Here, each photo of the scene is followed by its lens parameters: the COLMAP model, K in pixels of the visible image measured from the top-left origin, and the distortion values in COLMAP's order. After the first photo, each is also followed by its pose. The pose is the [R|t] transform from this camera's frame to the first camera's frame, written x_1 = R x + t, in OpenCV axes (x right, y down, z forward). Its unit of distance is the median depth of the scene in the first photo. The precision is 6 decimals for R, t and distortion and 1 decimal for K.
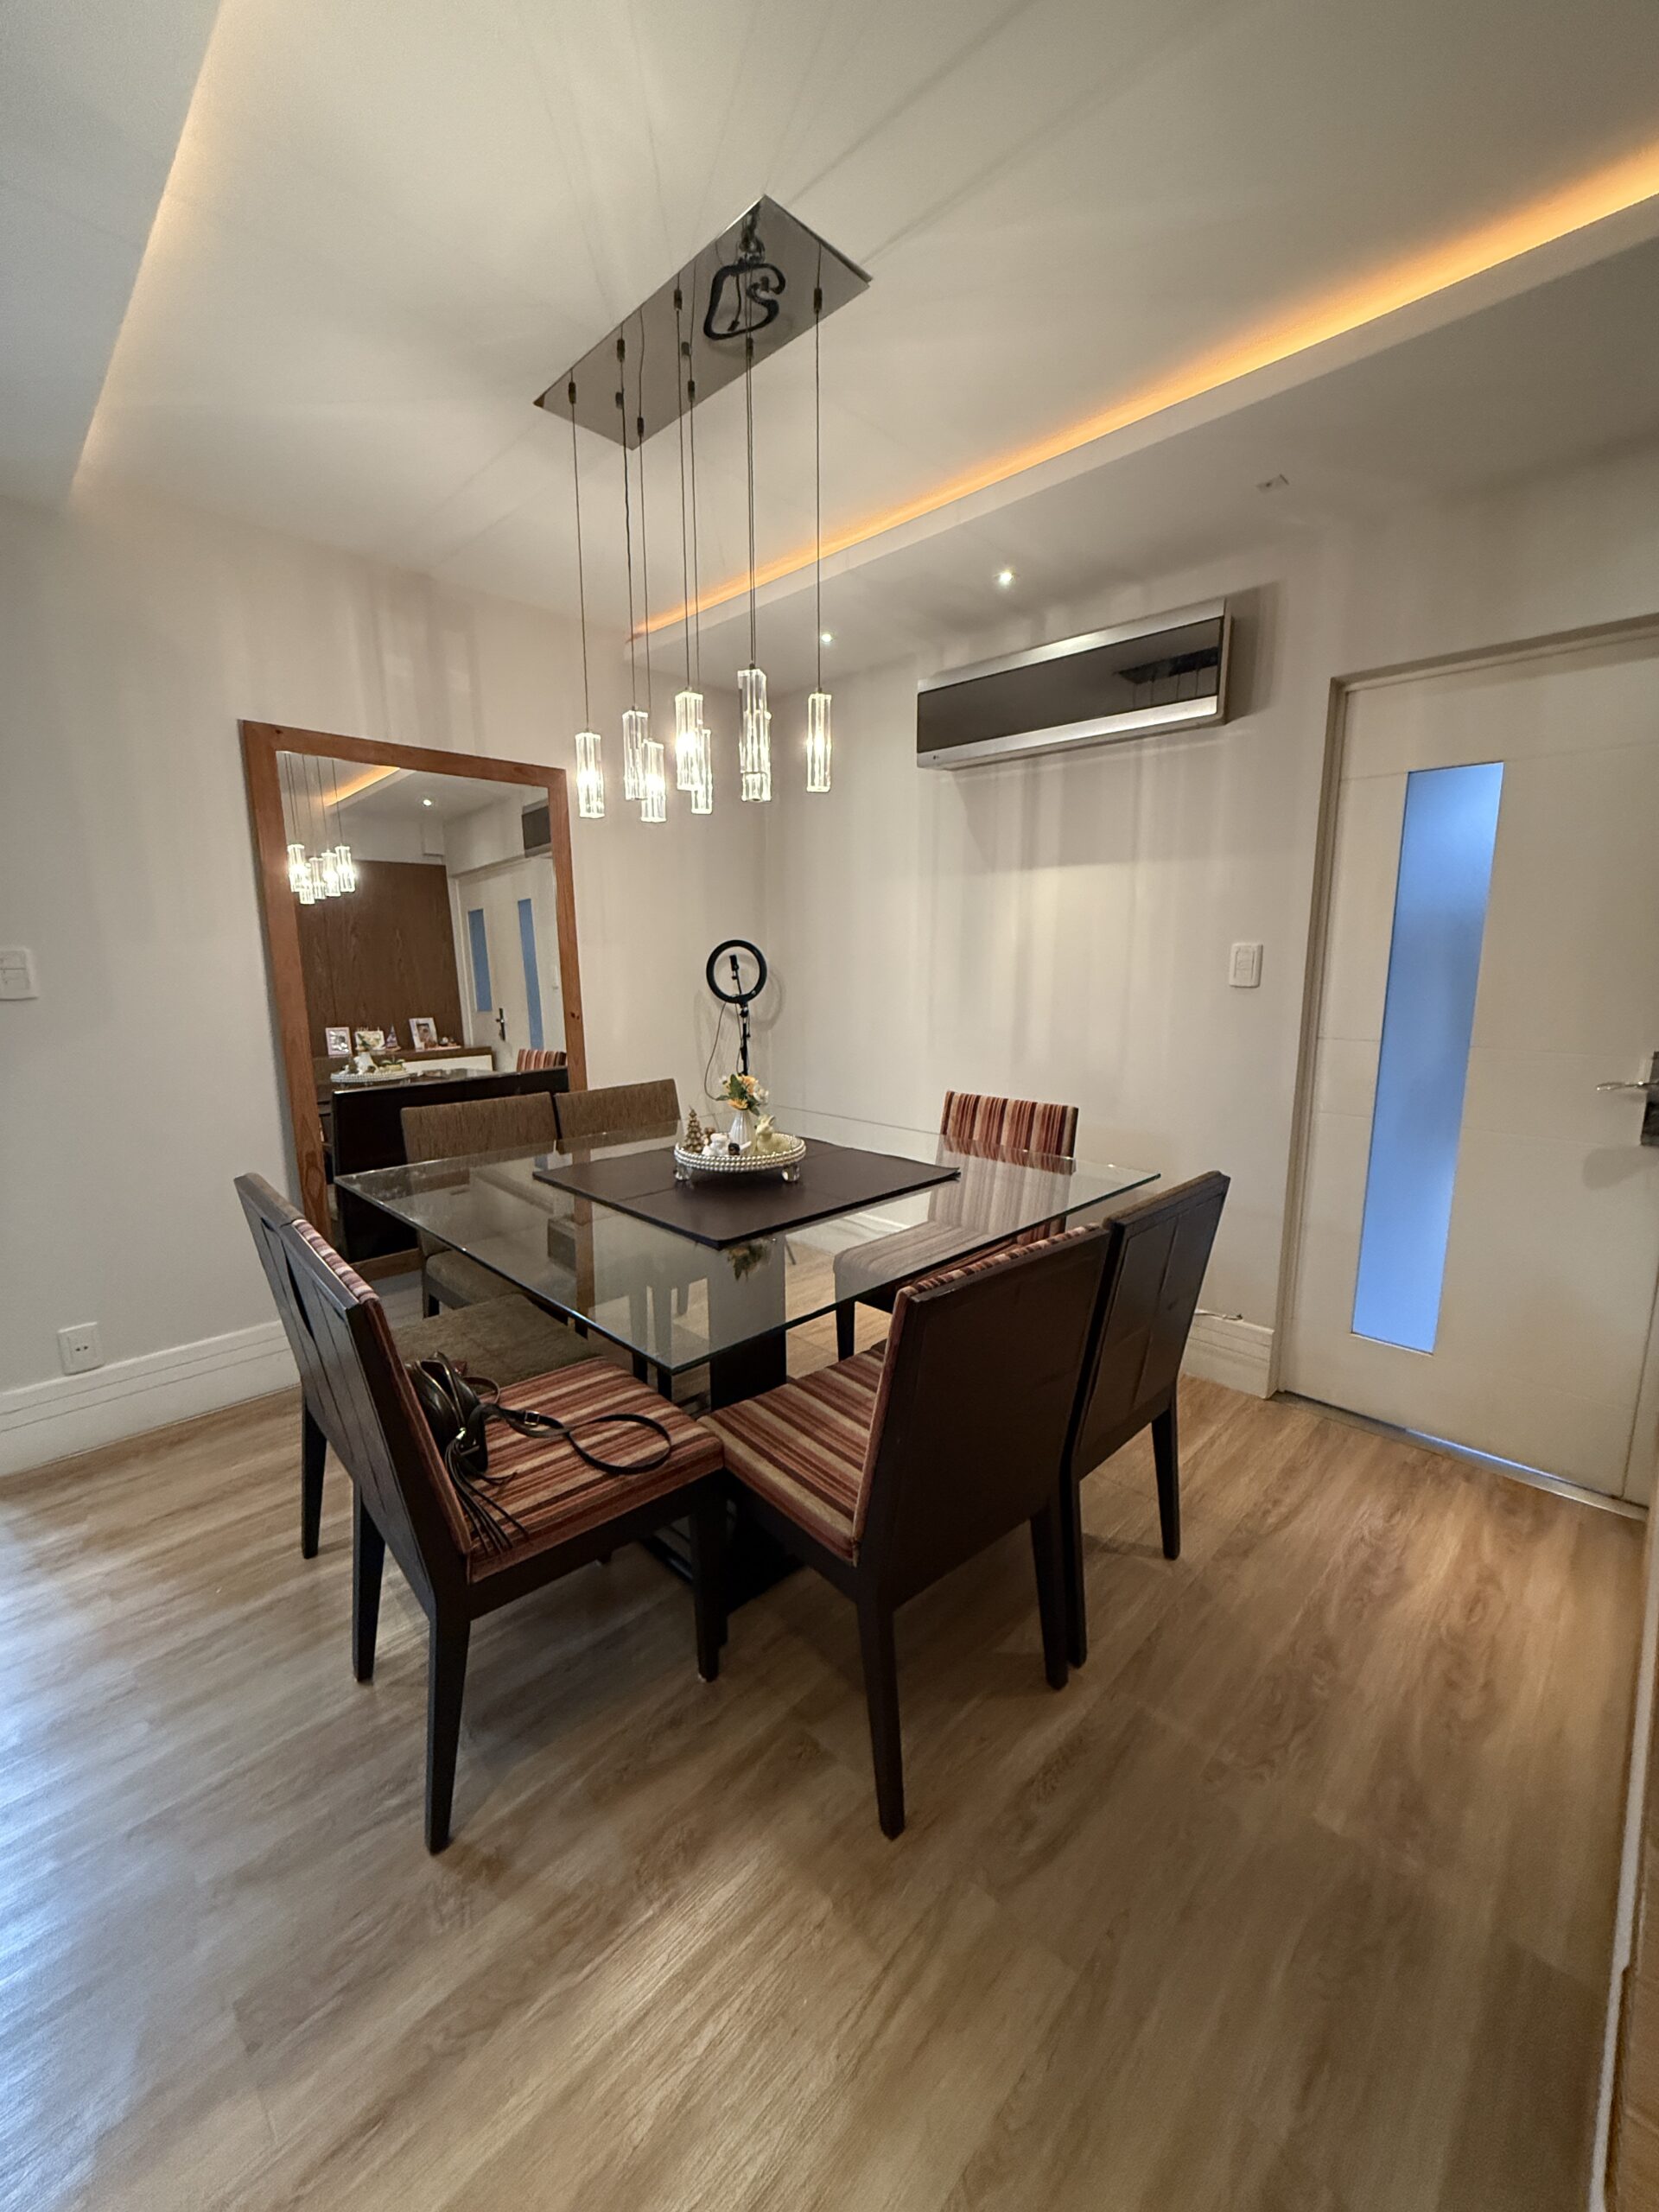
lens RADIAL K [[880.0, 0, 831.6], [0, 880.0, 1102.6], [0, 0, 1]] dist [-0.001937, -0.000455]
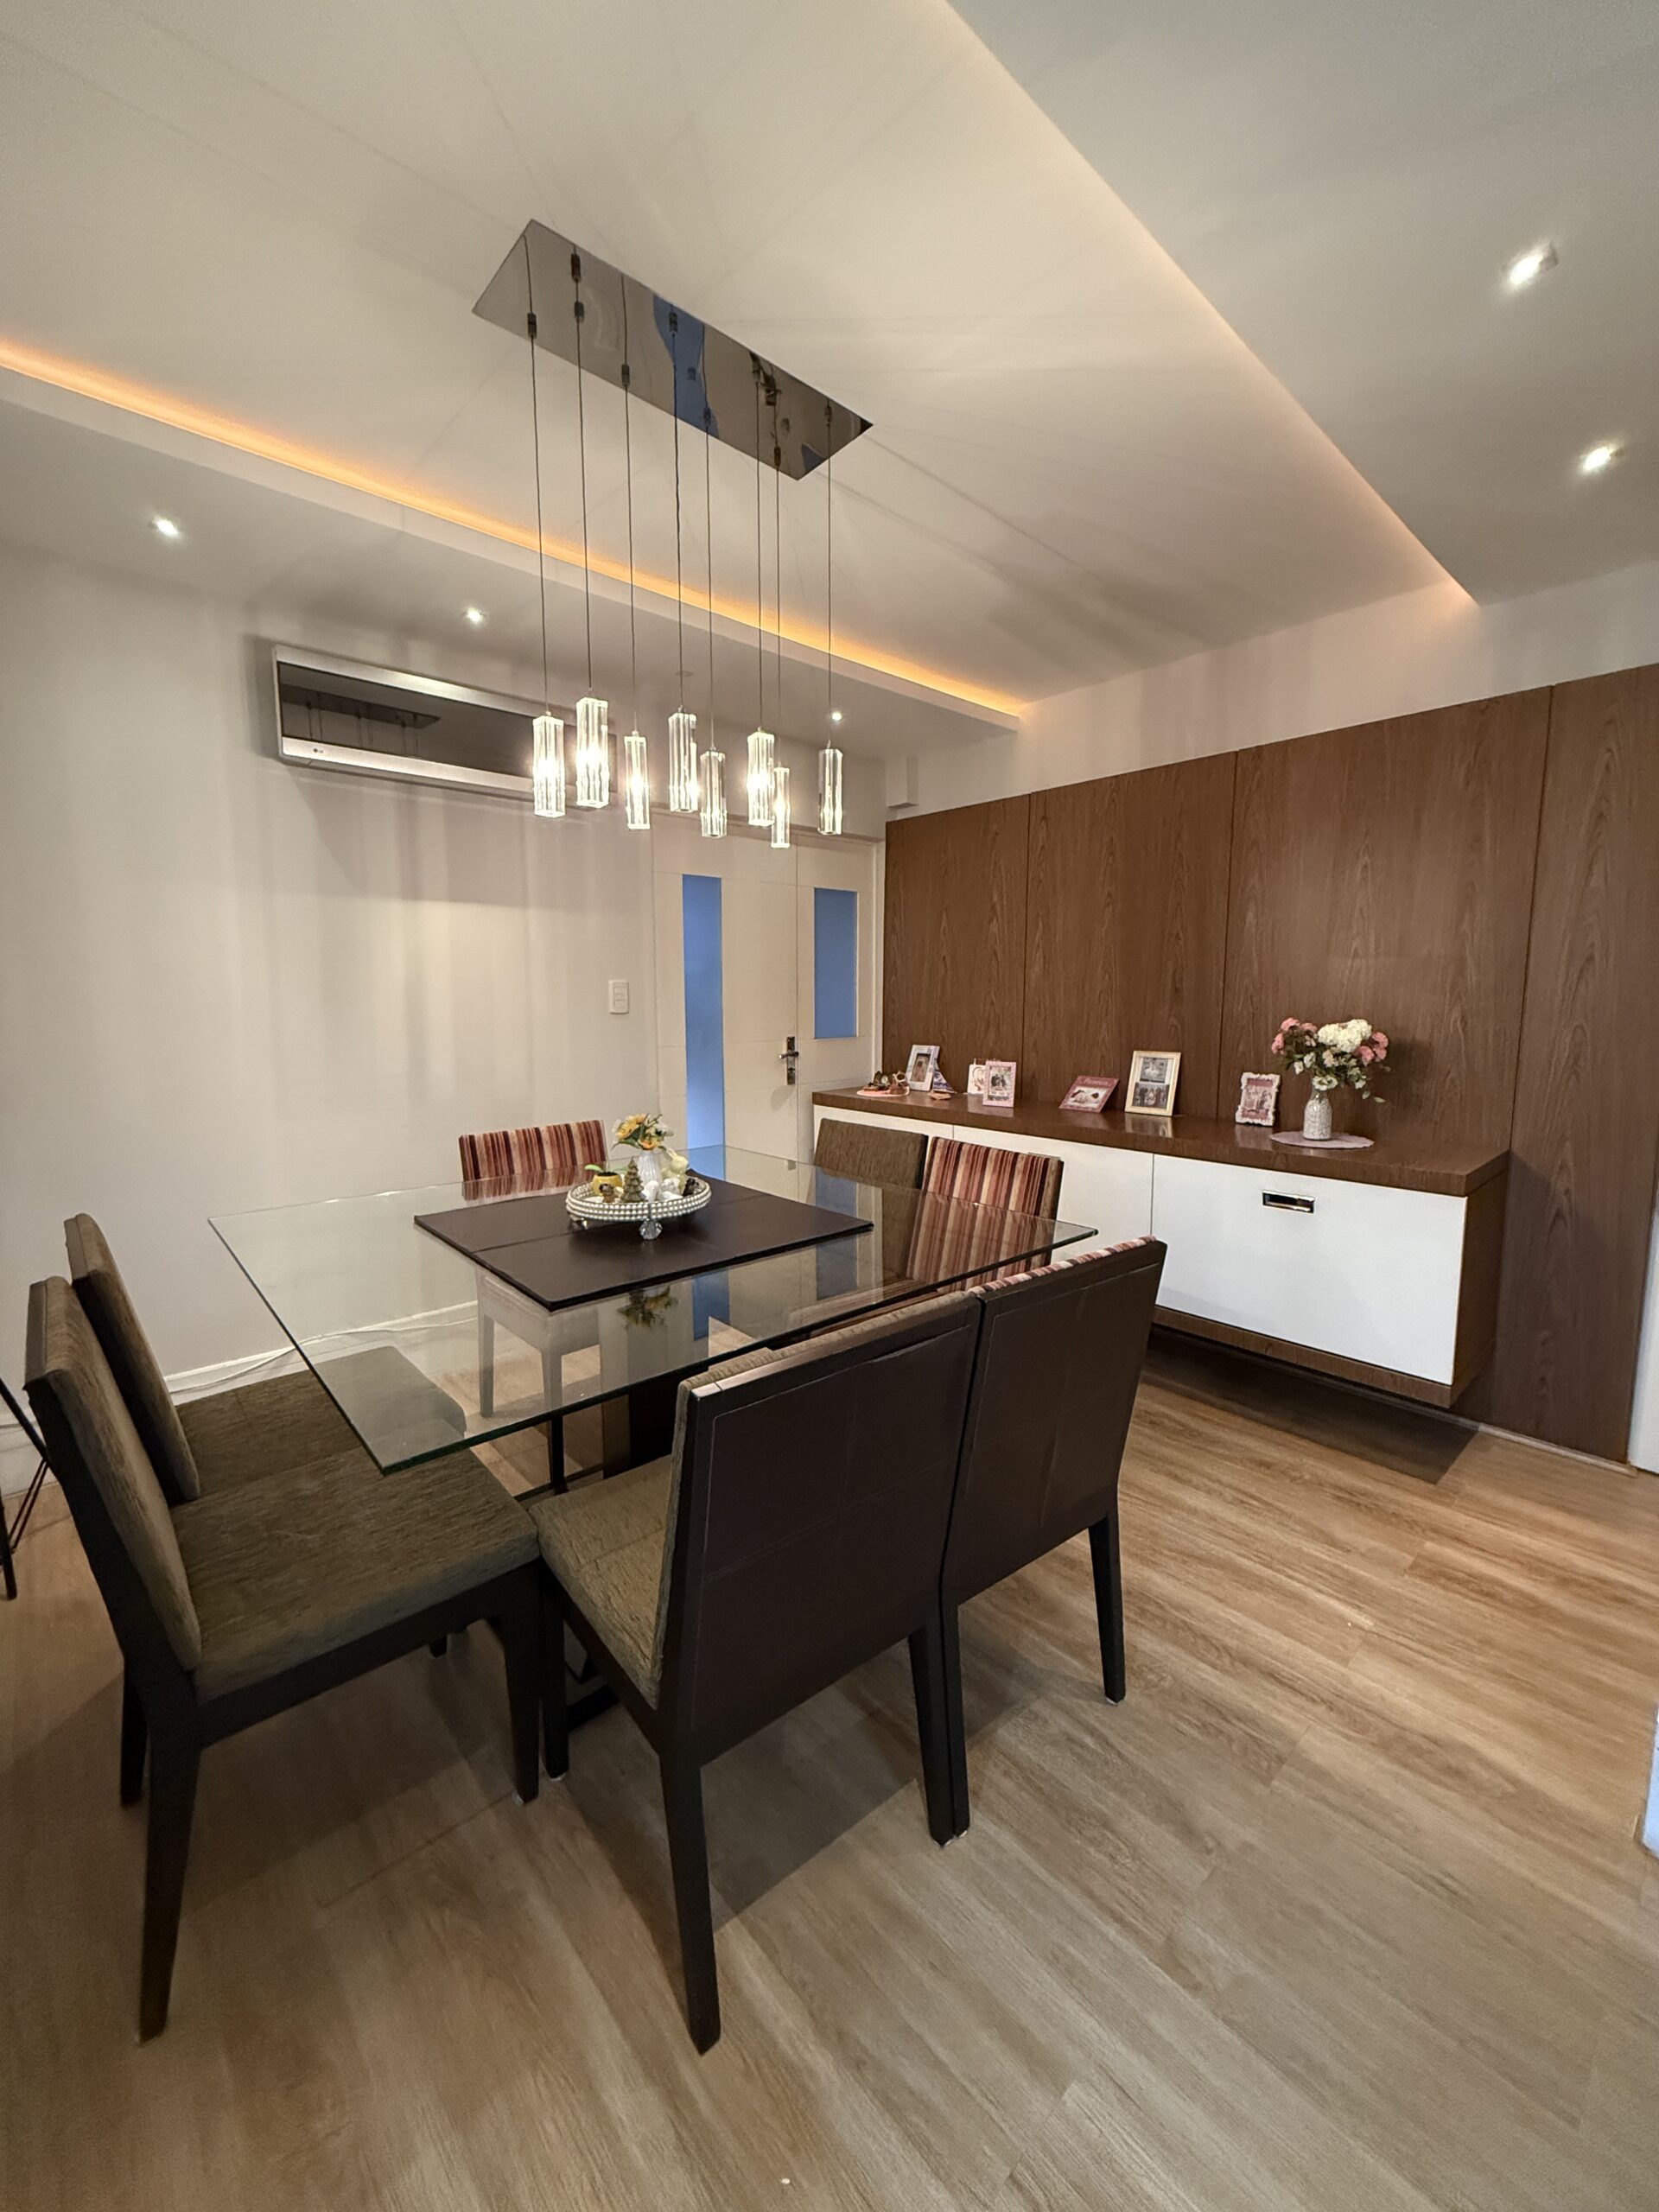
lens RADIAL K [[880.0, 0, 831.0], [0, 880.0, 1103.4], [0, 0, 1]] dist [-0.001937, -0.000455]
pose [[0.056698, -0.122068, 0.990901, -0.828161], [0.173482, 0.978604, 0.110627, -0.090033], [-0.983204, 0.165631, 0.076661, 0.603618]]
